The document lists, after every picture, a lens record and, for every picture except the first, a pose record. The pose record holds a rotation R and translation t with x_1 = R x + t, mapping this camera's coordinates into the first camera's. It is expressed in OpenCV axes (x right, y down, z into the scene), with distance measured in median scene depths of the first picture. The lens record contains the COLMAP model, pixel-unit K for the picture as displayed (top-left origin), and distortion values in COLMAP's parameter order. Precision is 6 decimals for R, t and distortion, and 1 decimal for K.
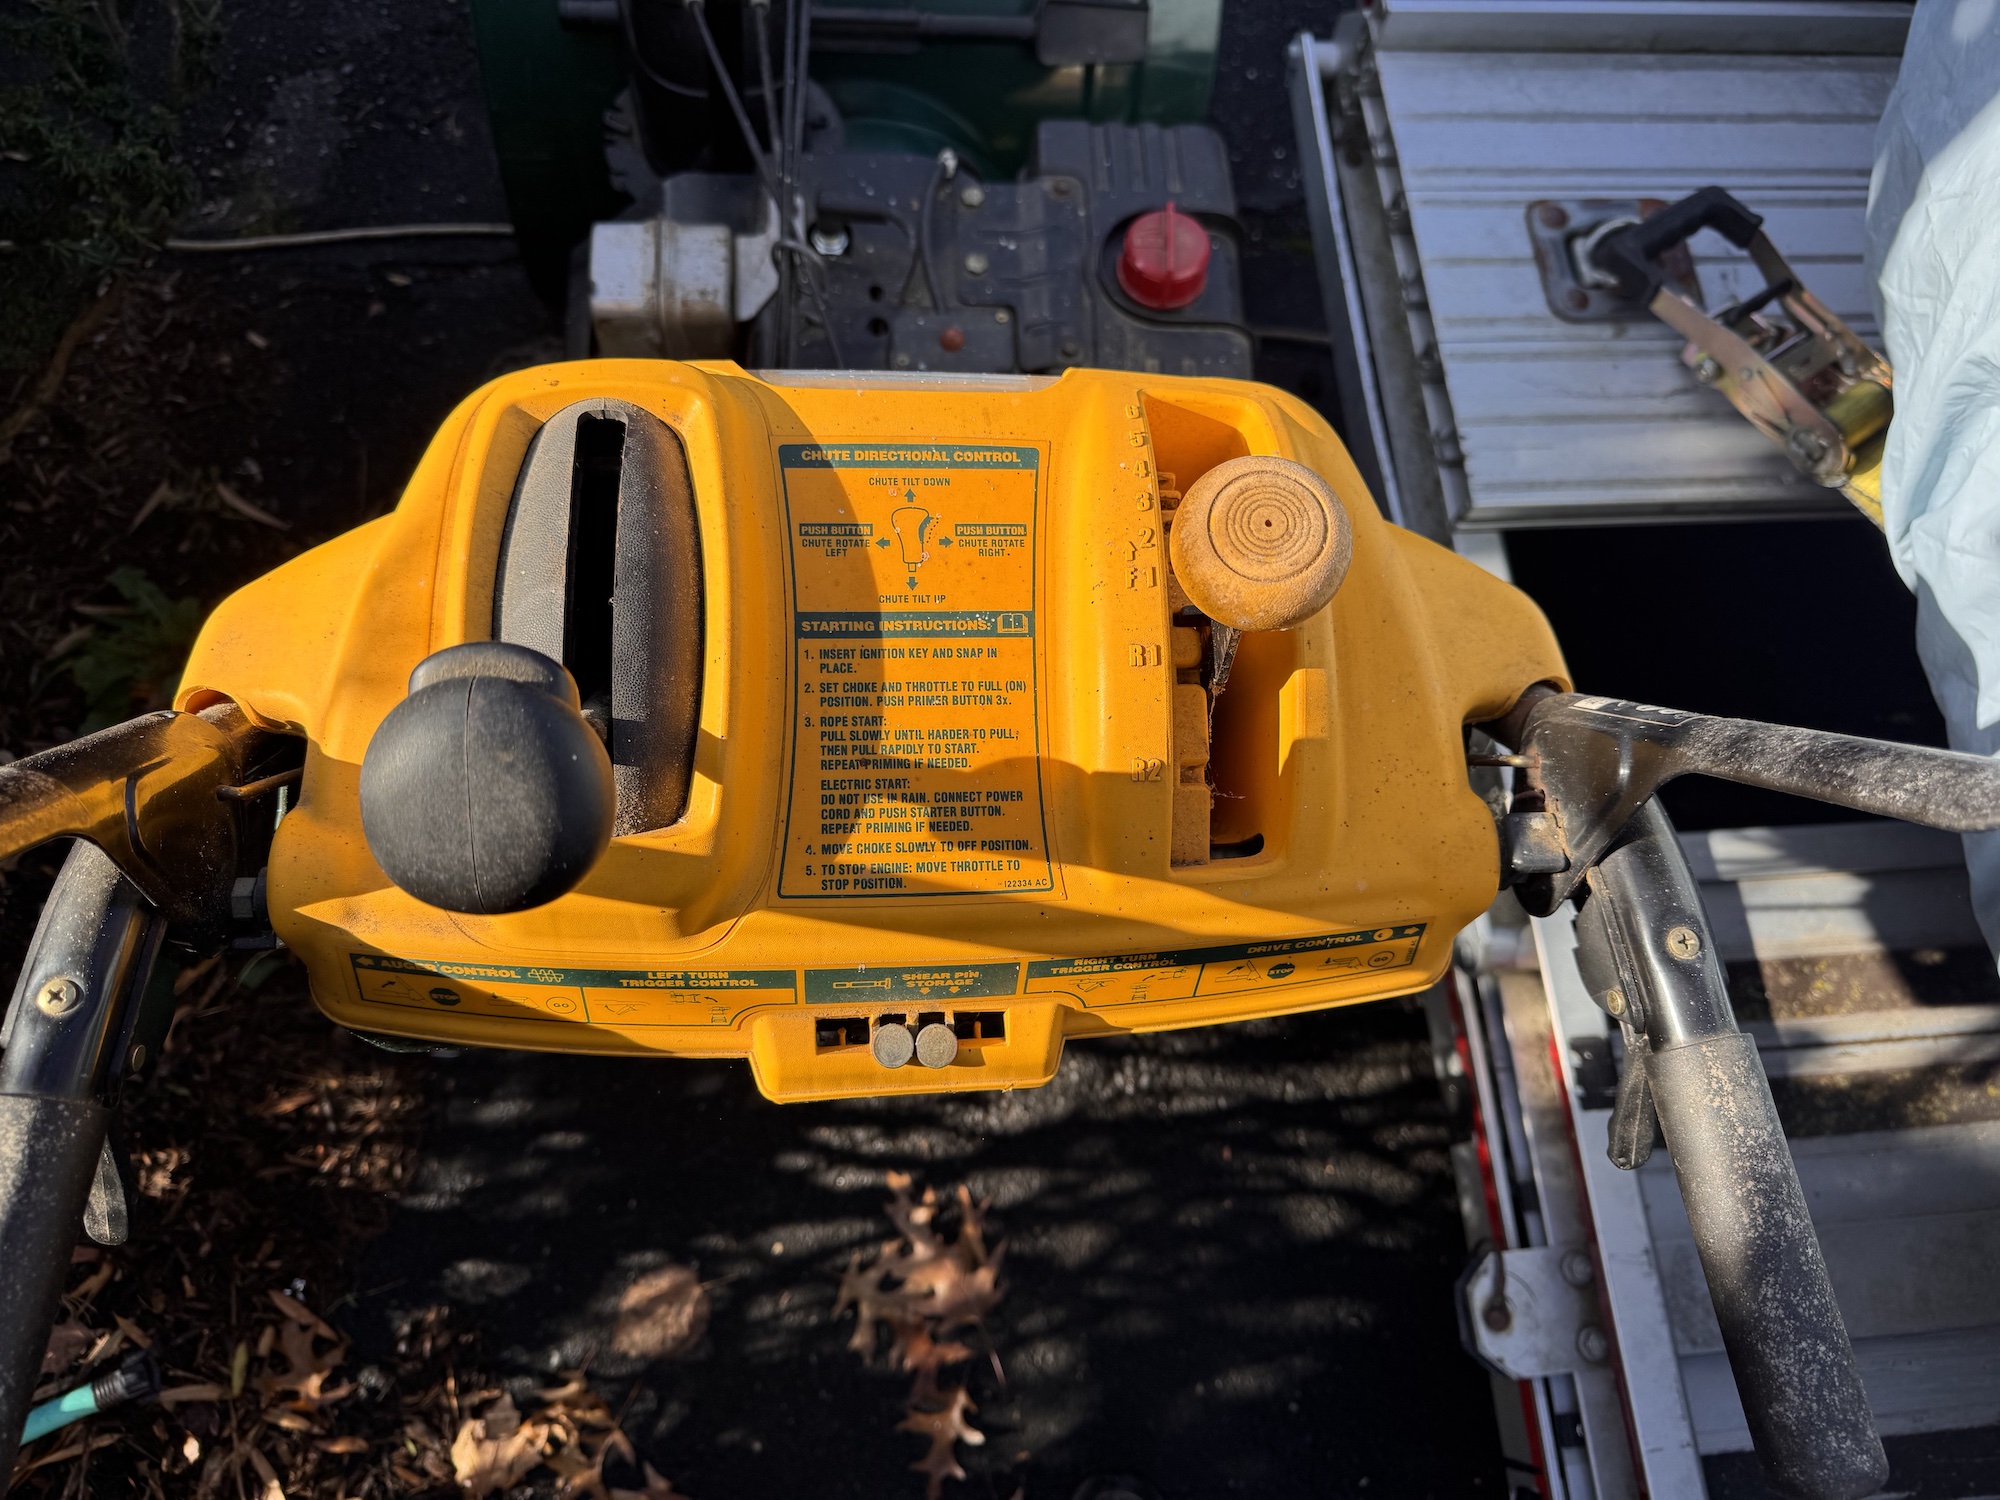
lens RADIAL K [[1421.9, 0, 1000.0], [0, 1421.9, 750.0], [0, 0, 1]] dist [0.103672, -0.140932]
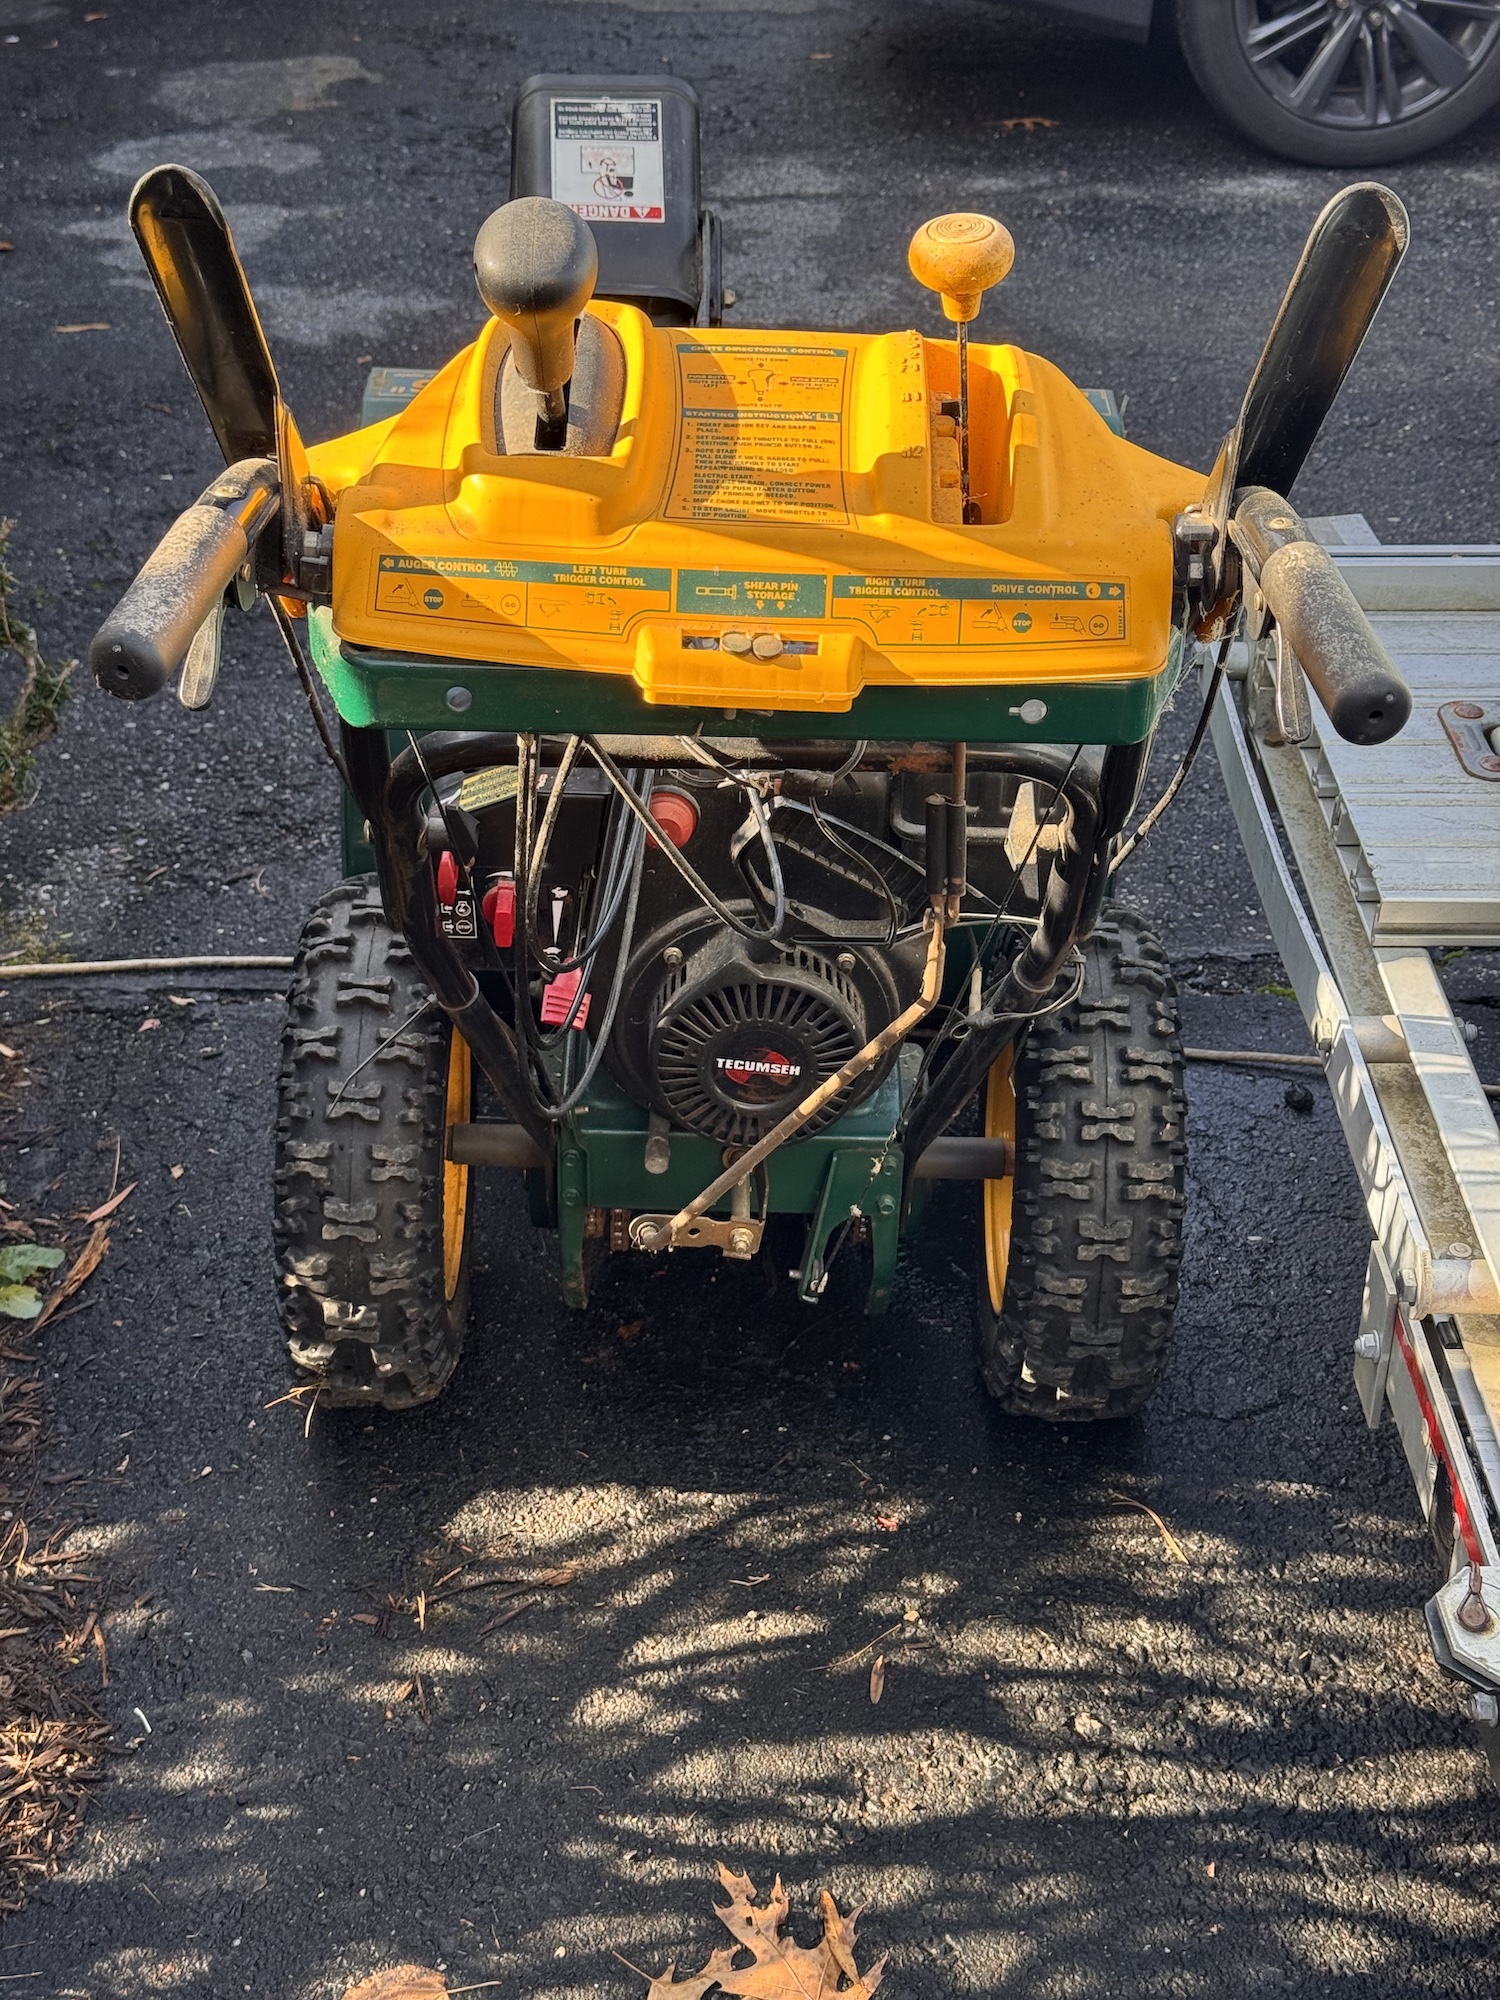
lens RADIAL K [[2810.9, 0, 750.0], [0, 2810.9, 1000.0], [0, 0, 1]] dist [0.159392, -0.604123]
pose [[0.996577, -0.015523, -0.081198, 0.150791], [-0.034216, 0.816680, -0.576076, 2.001596], [0.075255, 0.576882, 0.813353, -1.000215]]
